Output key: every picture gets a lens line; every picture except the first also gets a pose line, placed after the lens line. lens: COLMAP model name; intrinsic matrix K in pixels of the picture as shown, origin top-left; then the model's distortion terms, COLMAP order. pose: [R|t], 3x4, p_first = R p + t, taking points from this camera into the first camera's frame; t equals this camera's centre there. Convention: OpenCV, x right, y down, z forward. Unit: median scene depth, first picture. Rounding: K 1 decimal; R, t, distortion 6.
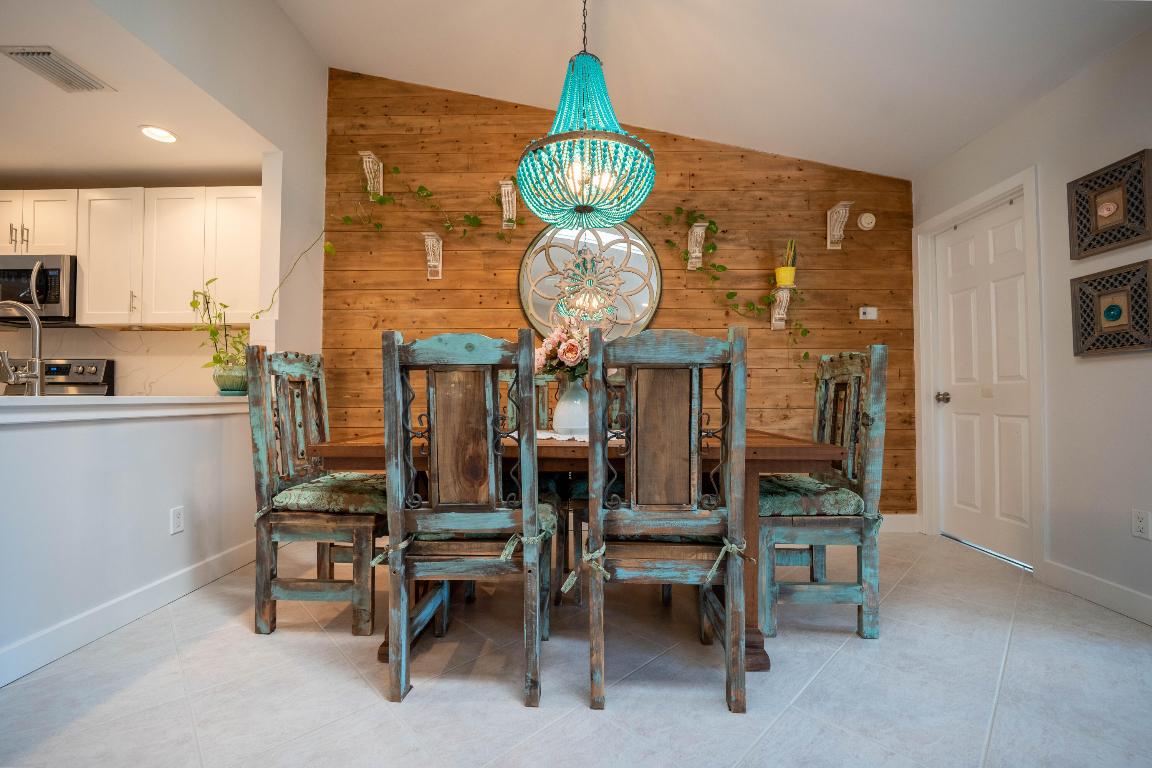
lens RADIAL K [[470.4, 0, 573.4], [0, 470.4, 385.1], [0, 0, 1]] dist [0.000301, -0.007053]
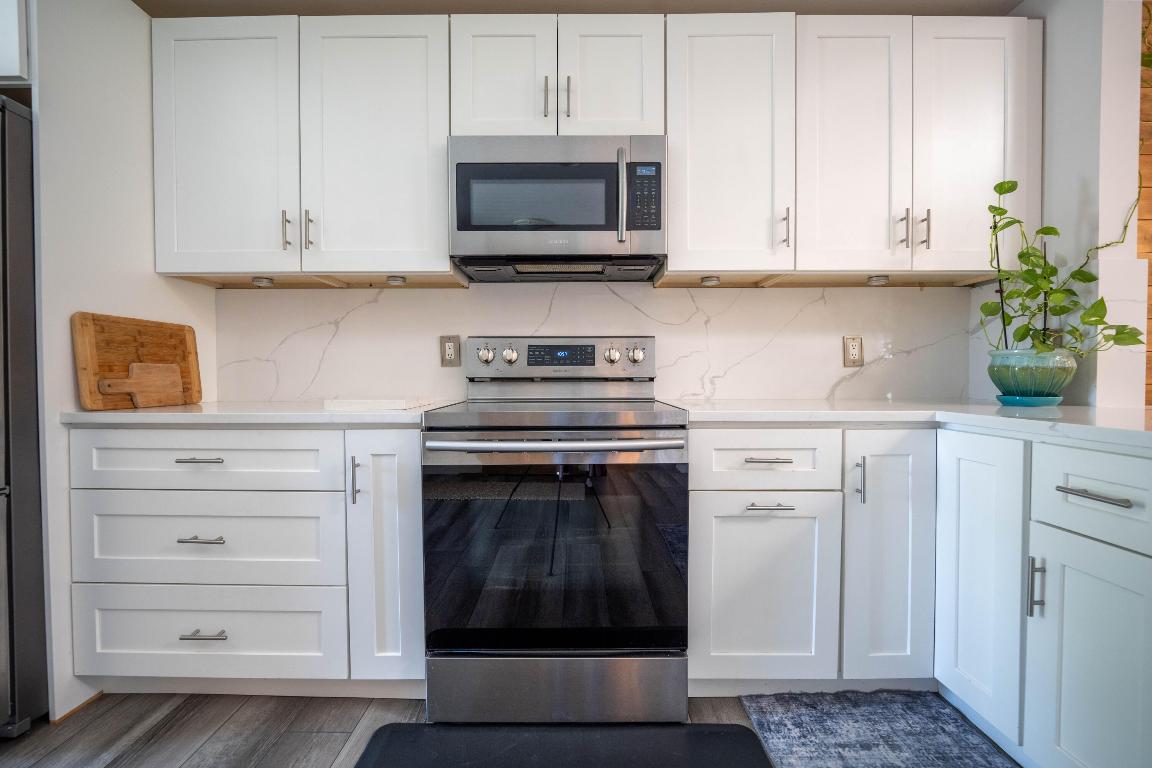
lens RADIAL K [[470.4, 0, 573.4], [0, 470.4, 385.1], [0, 0, 1]] dist [0.000301, -0.007053]
pose [[0.999887, -0.002559, 0.014822, -0.938378], [0.001971, 0.999217, 0.039506, -0.015609], [-0.014912, -0.039473, 0.999109, 0.355789]]
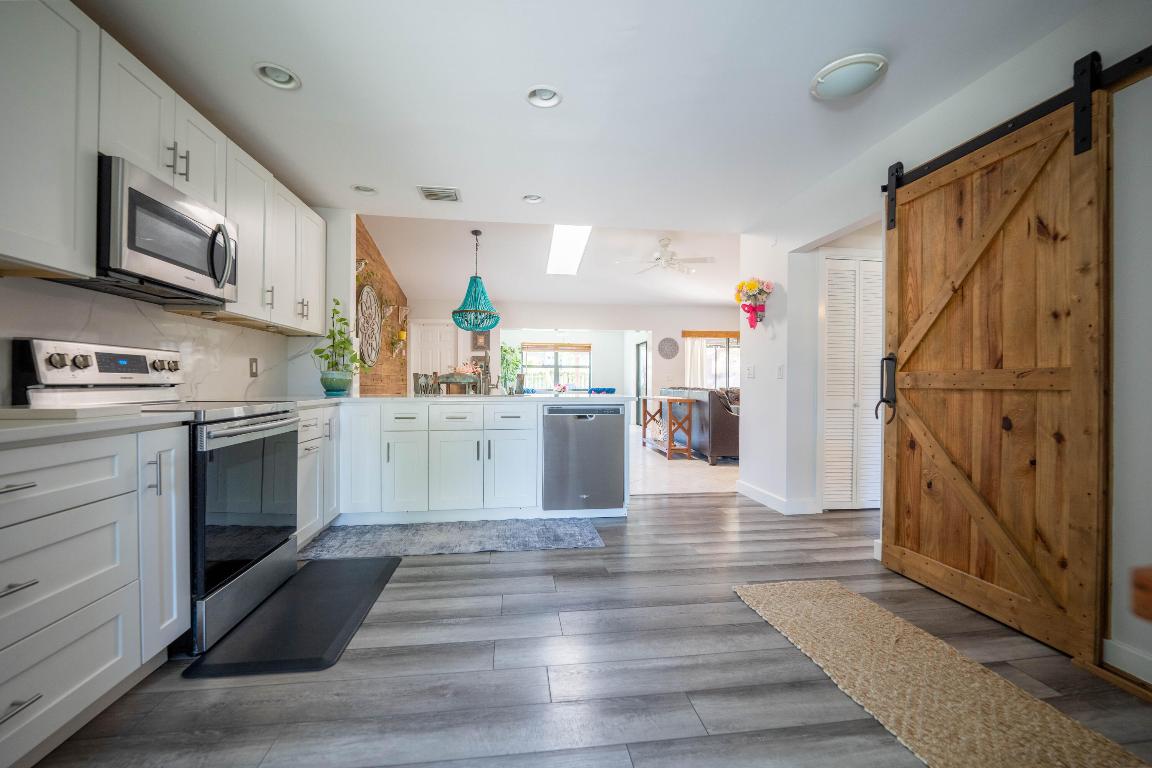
lens RADIAL K [[470.4, 0, 573.4], [0, 470.4, 385.1], [0, 0, 1]] dist [0.000301, -0.007053]
pose [[-0.144660, -0.006804, 0.989458, -1.735722], [-0.023657, 0.999714, 0.003416, -0.016603], [-0.989199, -0.022914, -0.144779, 0.439580]]
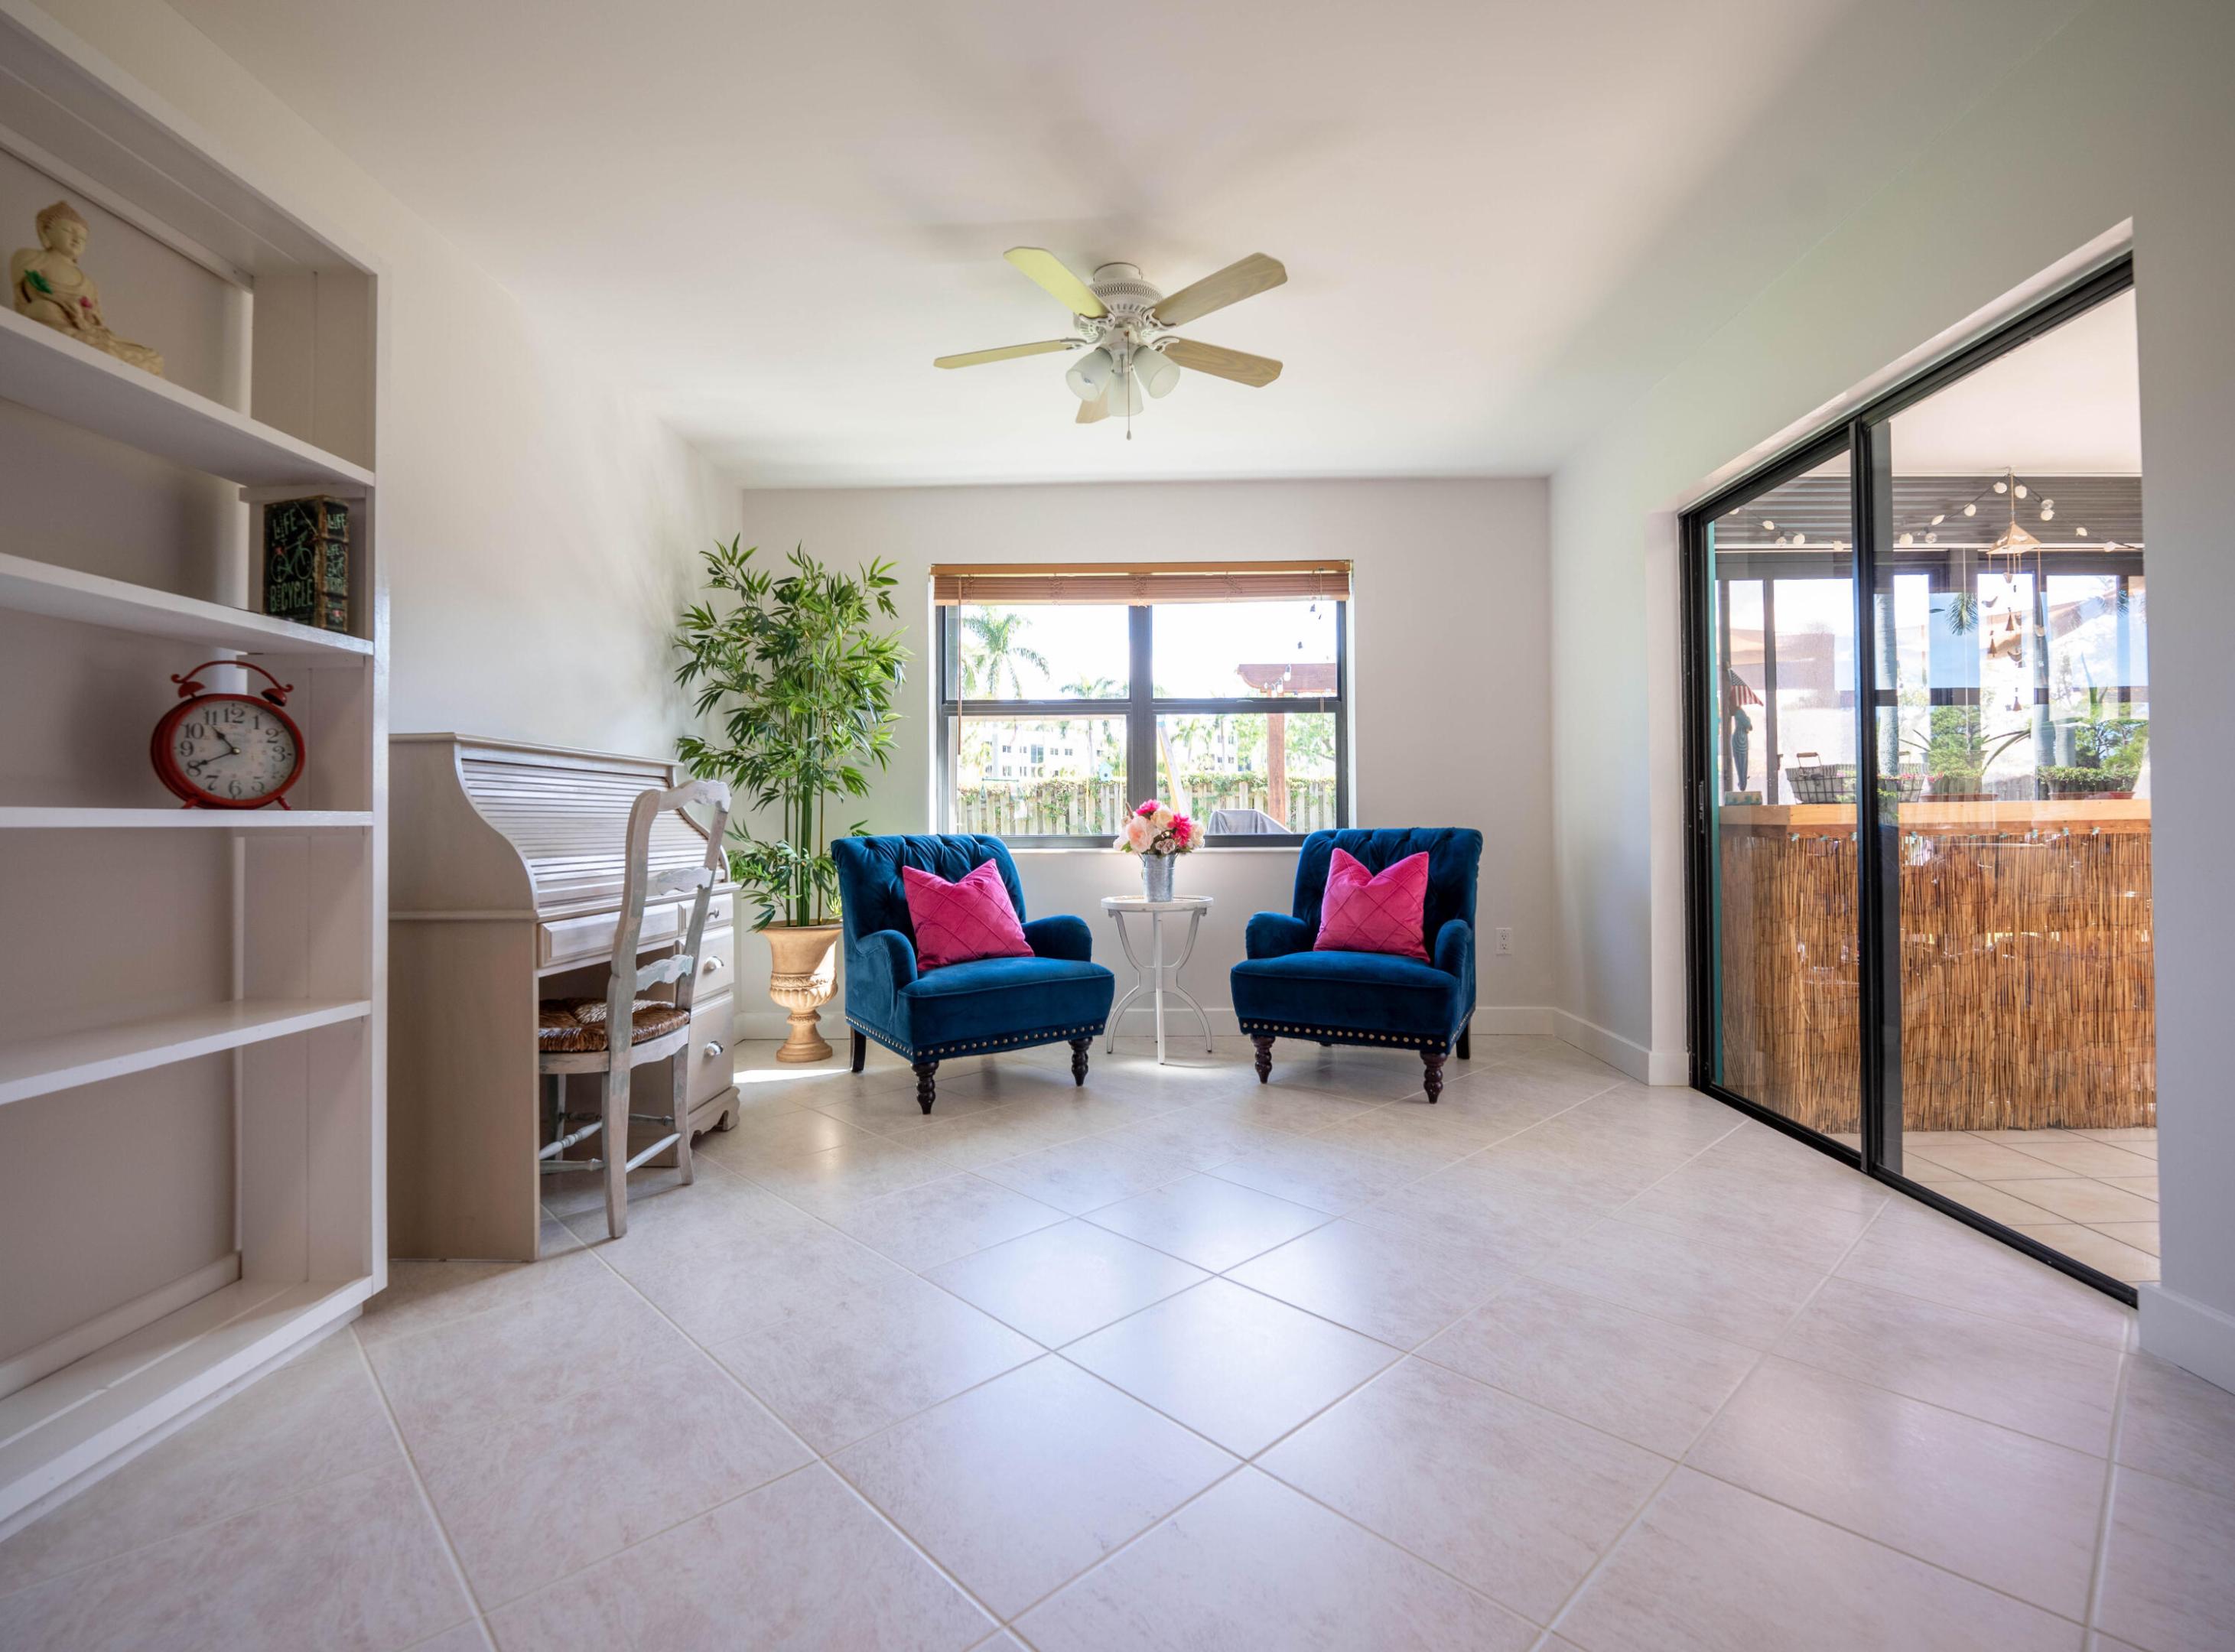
lens RADIAL K [[939.1, 0, 1117.5], [0, 939.1, 826.0], [0, 0, 1]] dist [-0.000490, 0.000056]
pose [[0.003562, -0.007175, 0.999968, 0.515032], [-0.016289, 0.999841, 0.007232, 0.002291], [-0.999861, -0.016314, 0.003444, 0.100509]]
